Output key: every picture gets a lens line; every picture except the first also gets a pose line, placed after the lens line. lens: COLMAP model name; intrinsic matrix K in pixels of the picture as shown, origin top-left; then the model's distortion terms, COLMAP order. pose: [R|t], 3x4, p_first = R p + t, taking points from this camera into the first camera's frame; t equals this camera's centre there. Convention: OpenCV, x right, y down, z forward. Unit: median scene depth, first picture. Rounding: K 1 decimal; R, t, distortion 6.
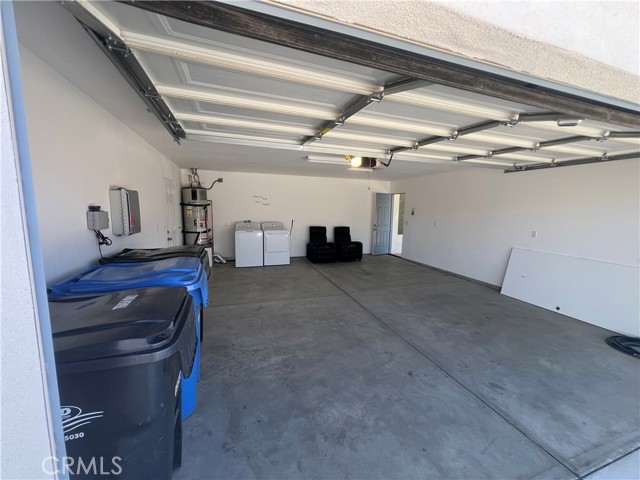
lens RADIAL K [[258.0, 0, 320.1], [0, 258.0, 238.4], [0, 0, 1]] dist [-0.001943, 0.000668]
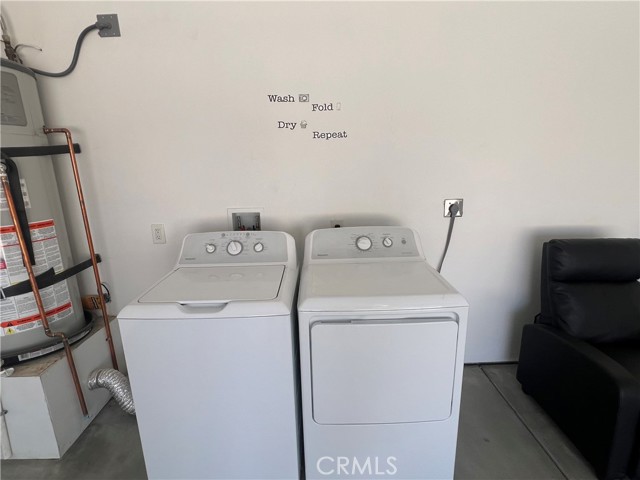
lens RADIAL K [[332.9, 0, 320.6], [0, 332.9, 240.1], [0, 0, 1]] dist [-0.000224, 0.000039]
pose [[0.949608, 0.028737, -0.312121, -0.134613], [0.006790, 0.993668, 0.112148, -0.081900], [0.313368, -0.108616, 0.943400, 0.754772]]
